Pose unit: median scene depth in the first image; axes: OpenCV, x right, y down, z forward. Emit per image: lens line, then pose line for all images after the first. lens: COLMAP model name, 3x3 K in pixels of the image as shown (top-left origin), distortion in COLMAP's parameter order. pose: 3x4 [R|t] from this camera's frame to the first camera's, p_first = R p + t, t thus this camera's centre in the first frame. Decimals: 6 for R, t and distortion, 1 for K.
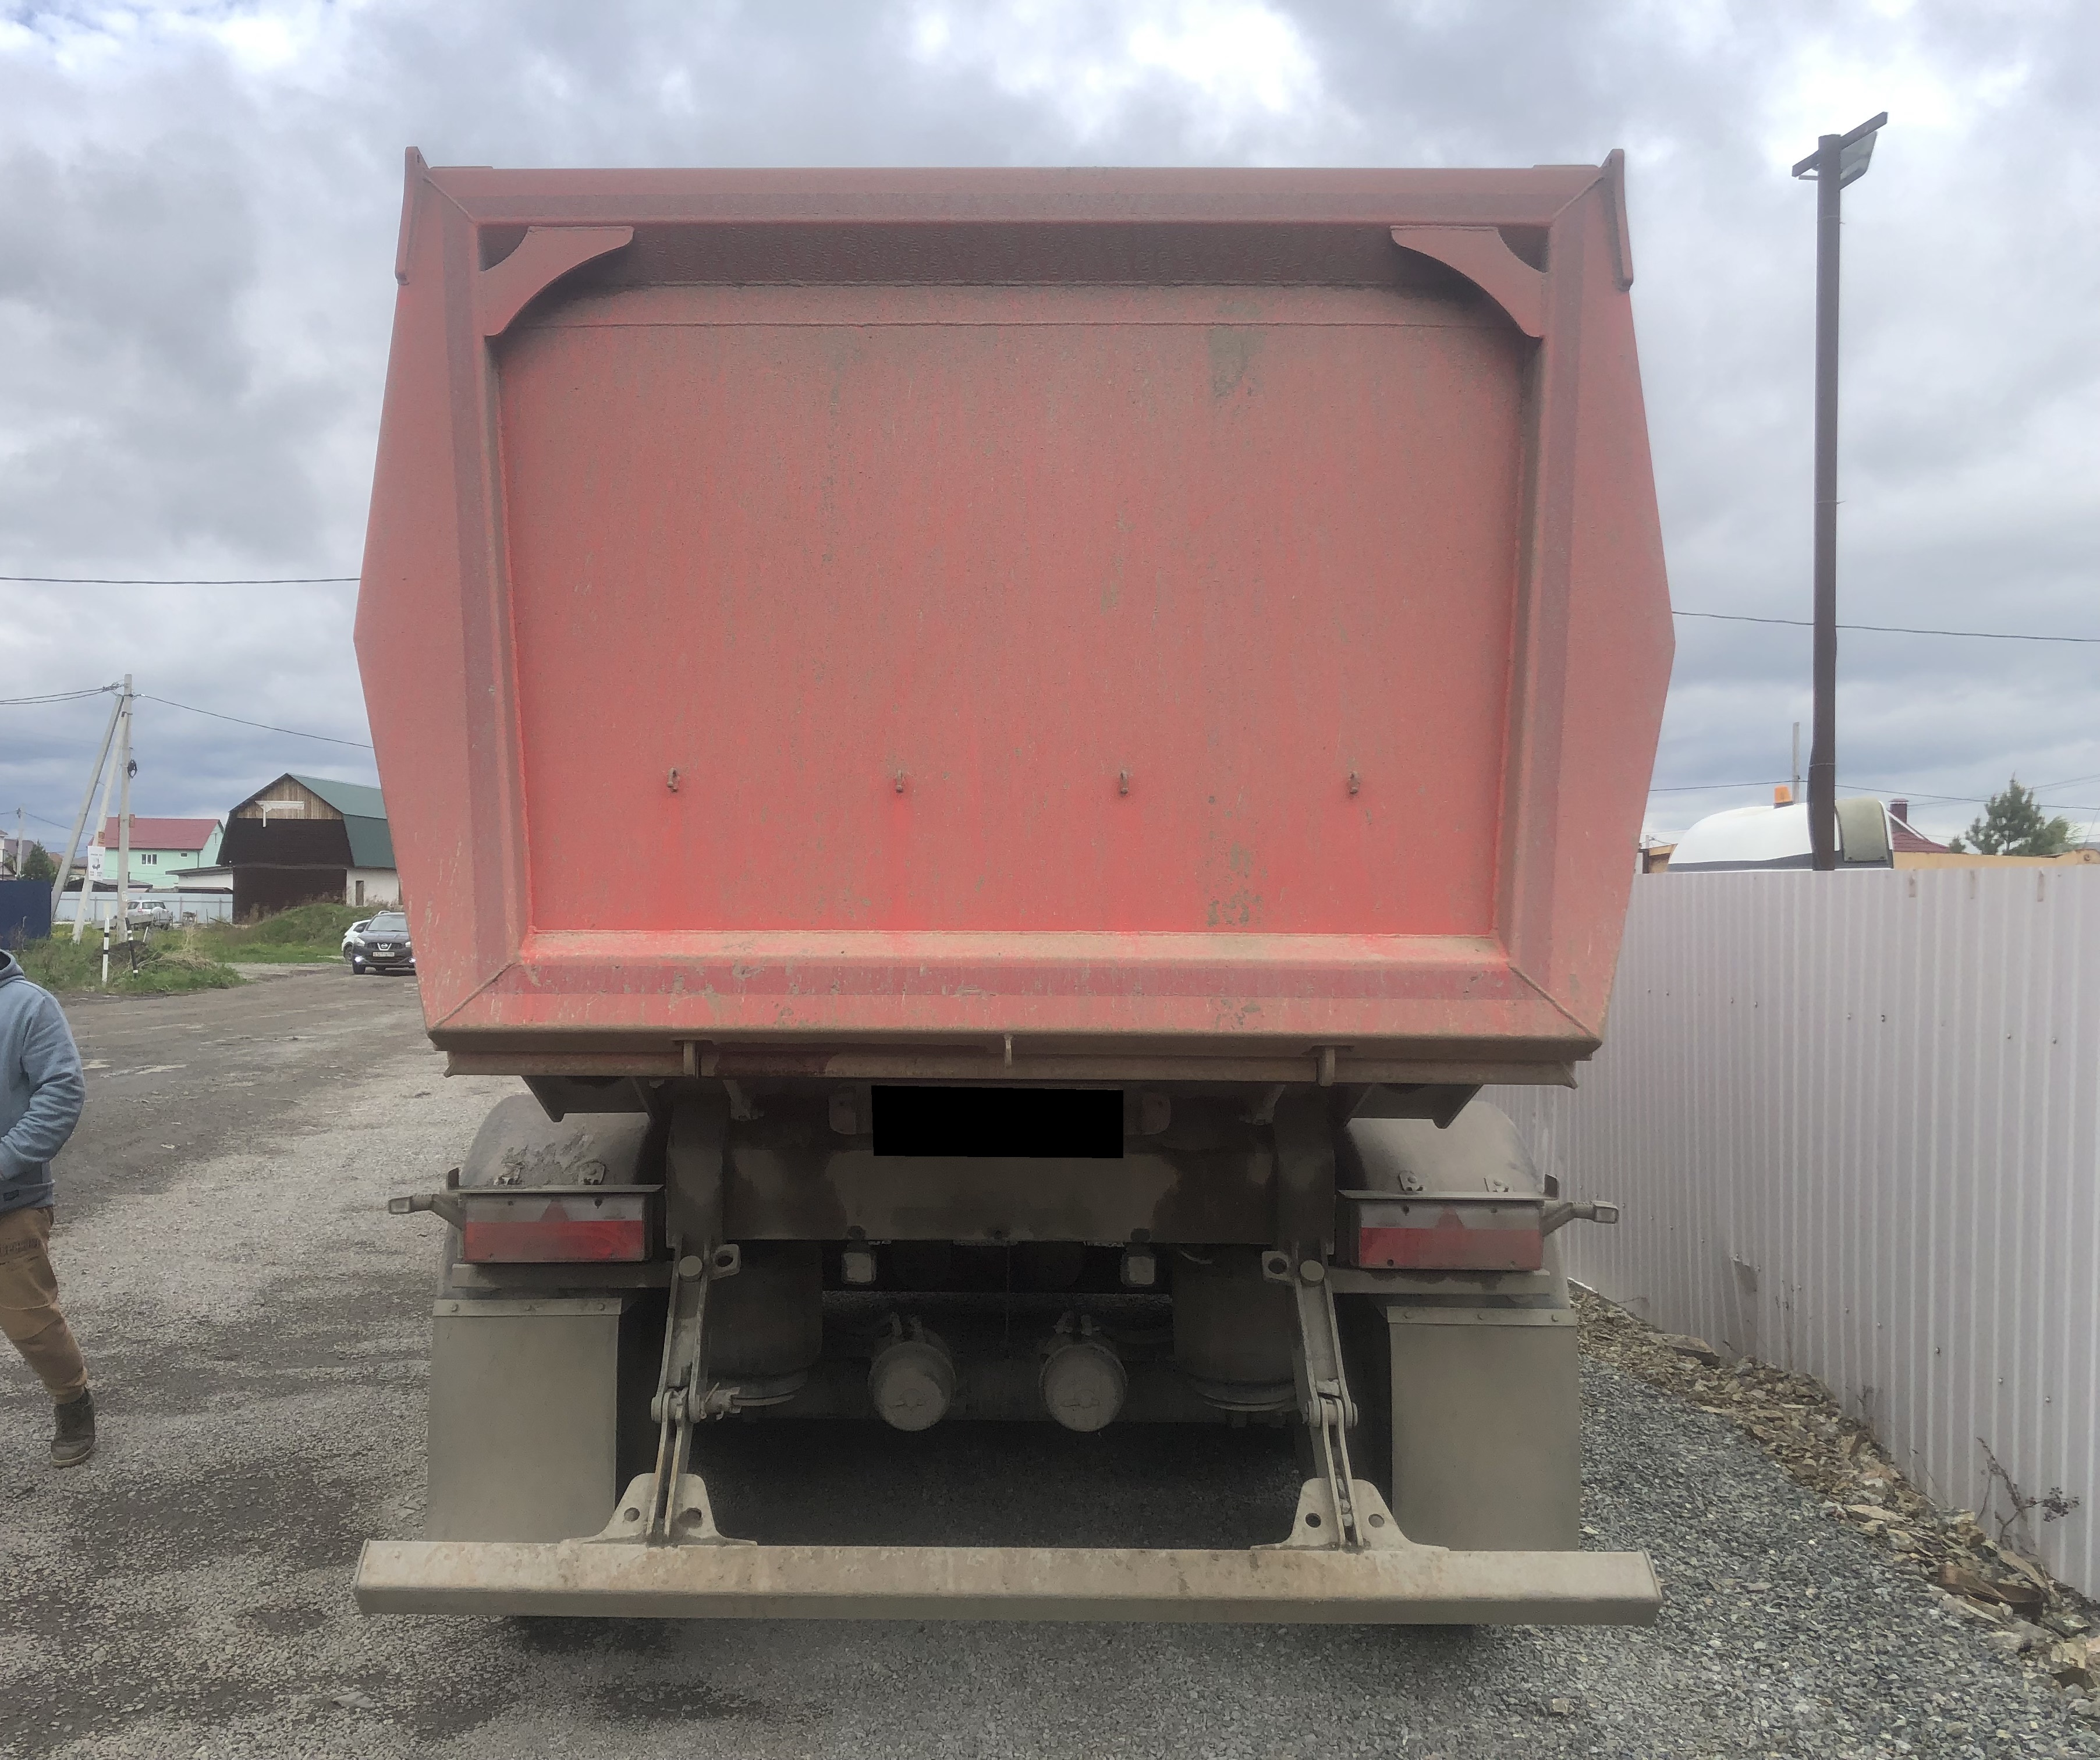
lens RADIAL K [[1923.7, 0, 998.0], [0, 1923.7, 869.7], [0, 0, 1]] dist [0.017810, 0.000000]
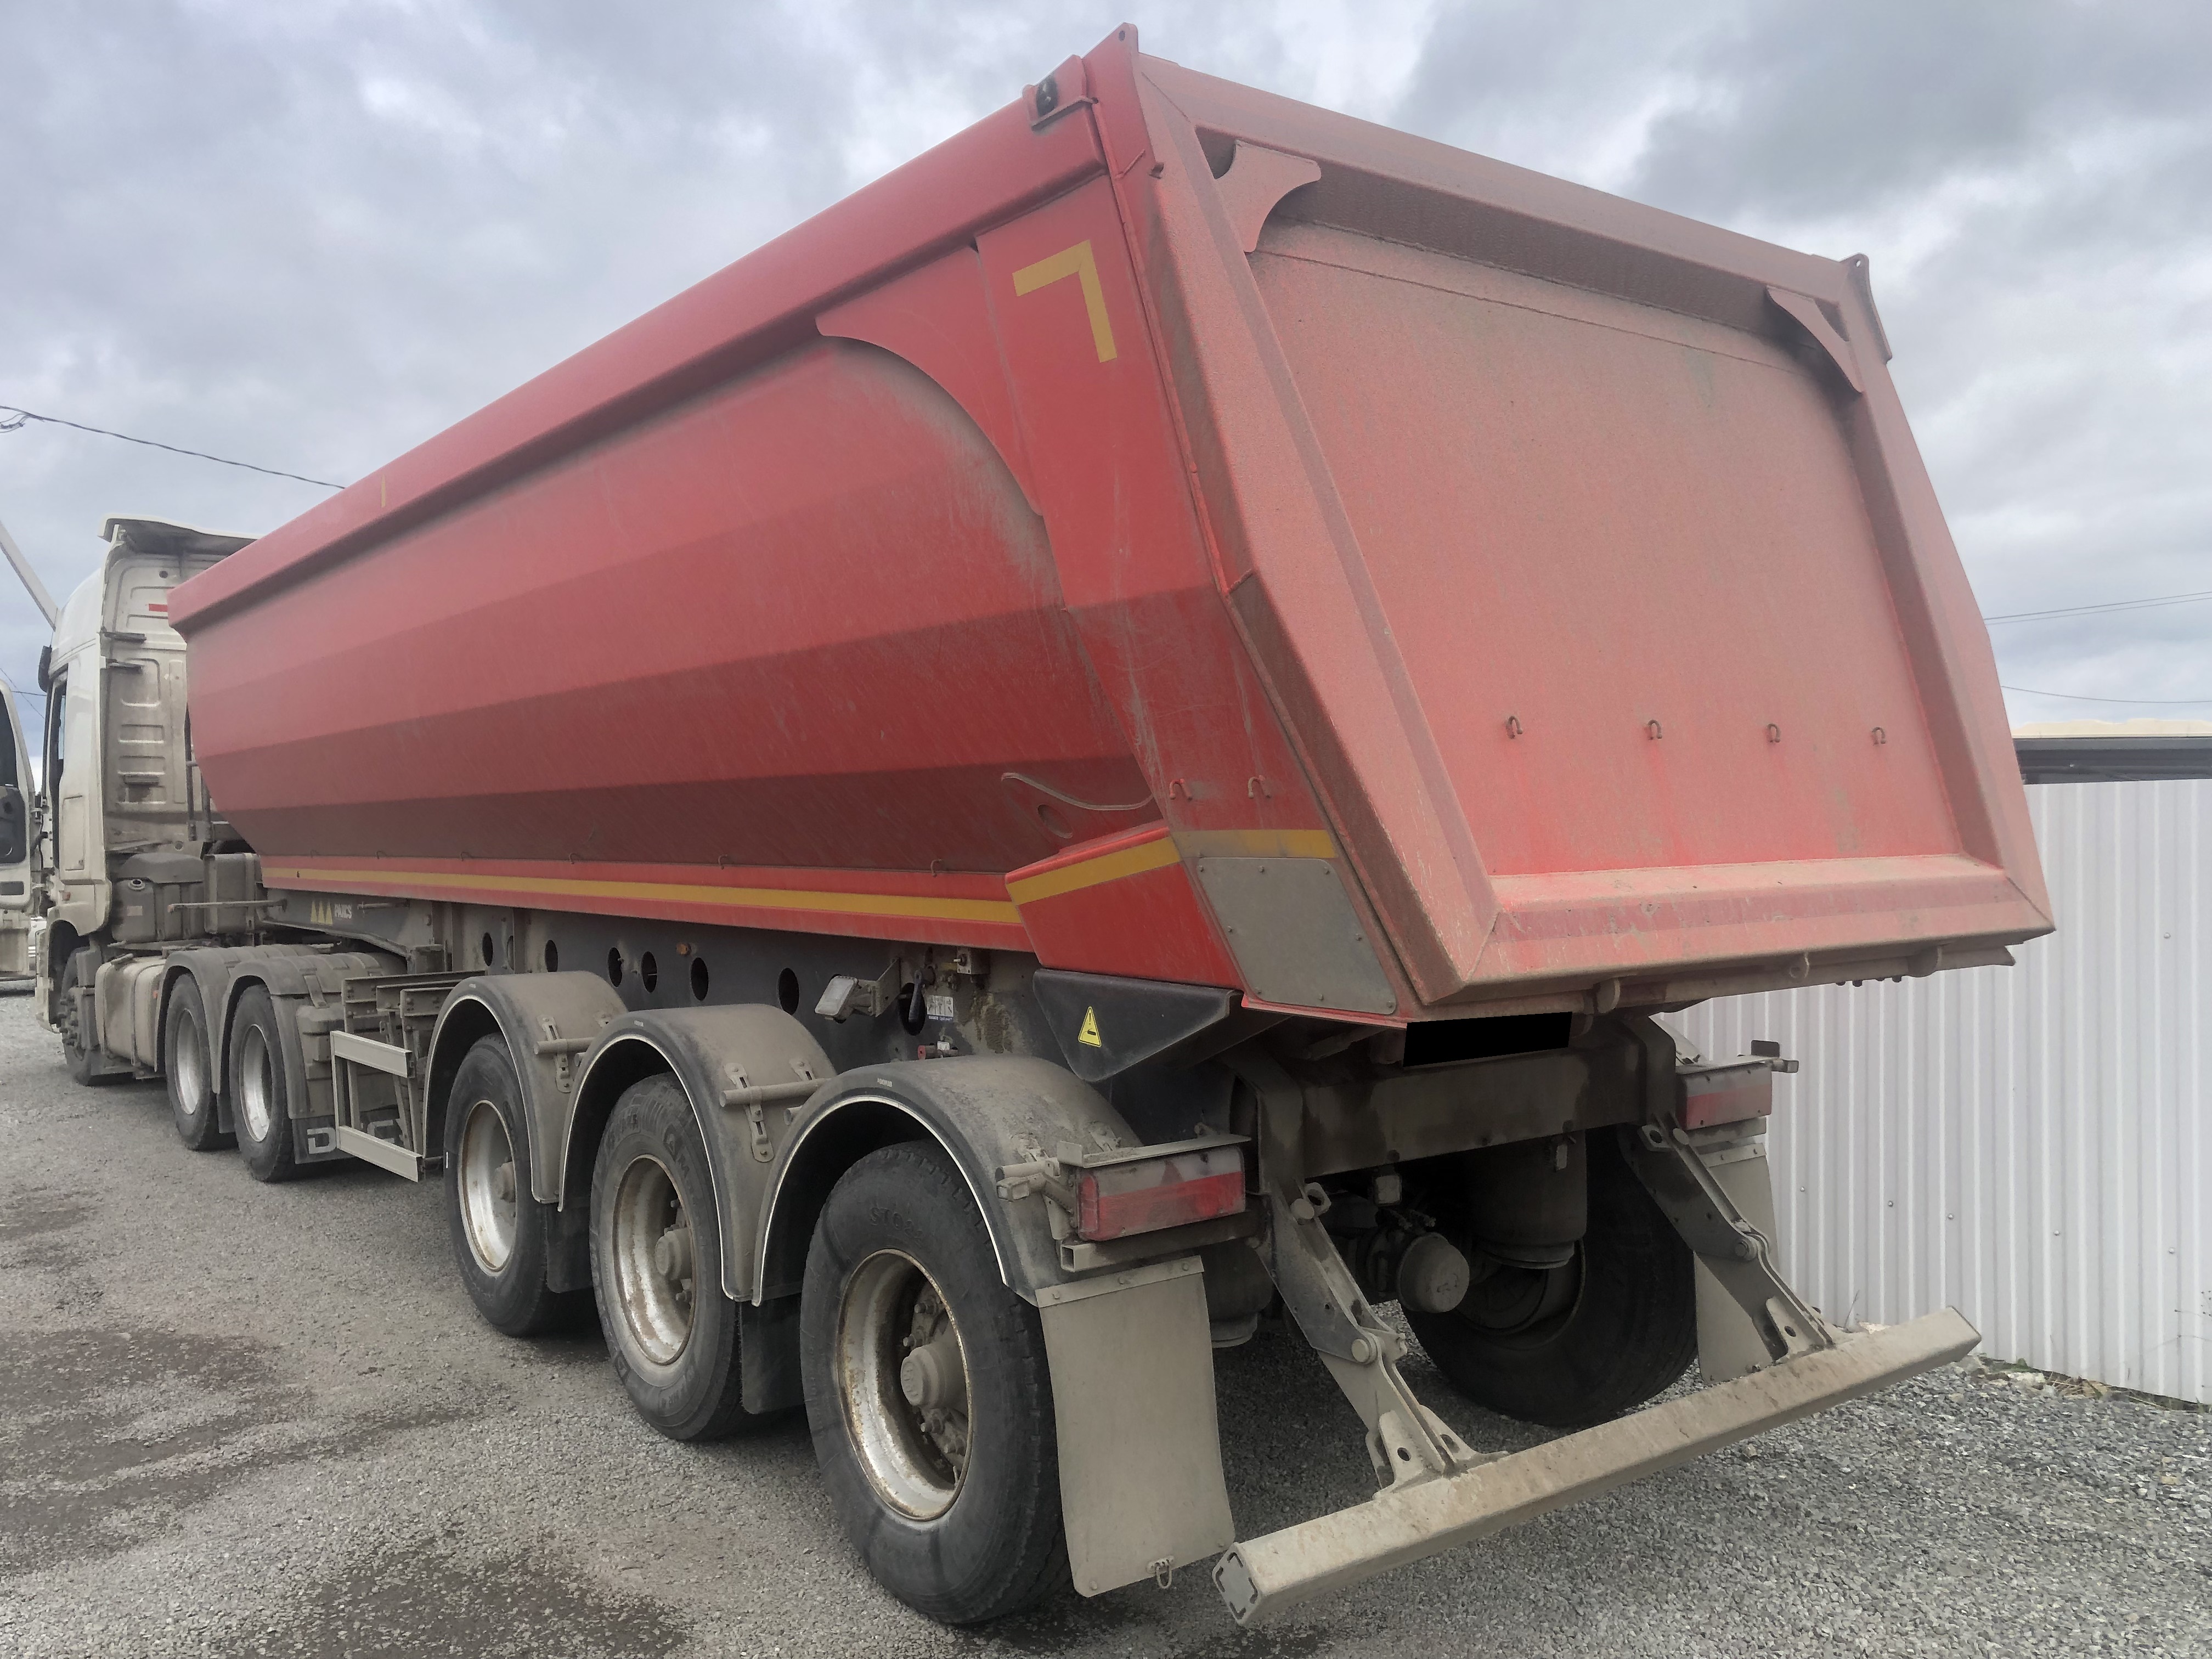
lens RADIAL K [[1783.6, 0, 1049.0], [0, 1783.6, 833.9], [0, 0, 1]] dist [0.053999, -0.048739]
pose [[0.800005, -0.023426, 0.599536, -0.811626], [0.013202, 0.999683, 0.021446, -0.011969], [-0.599848, -0.009242, 0.800061, 0.328132]]
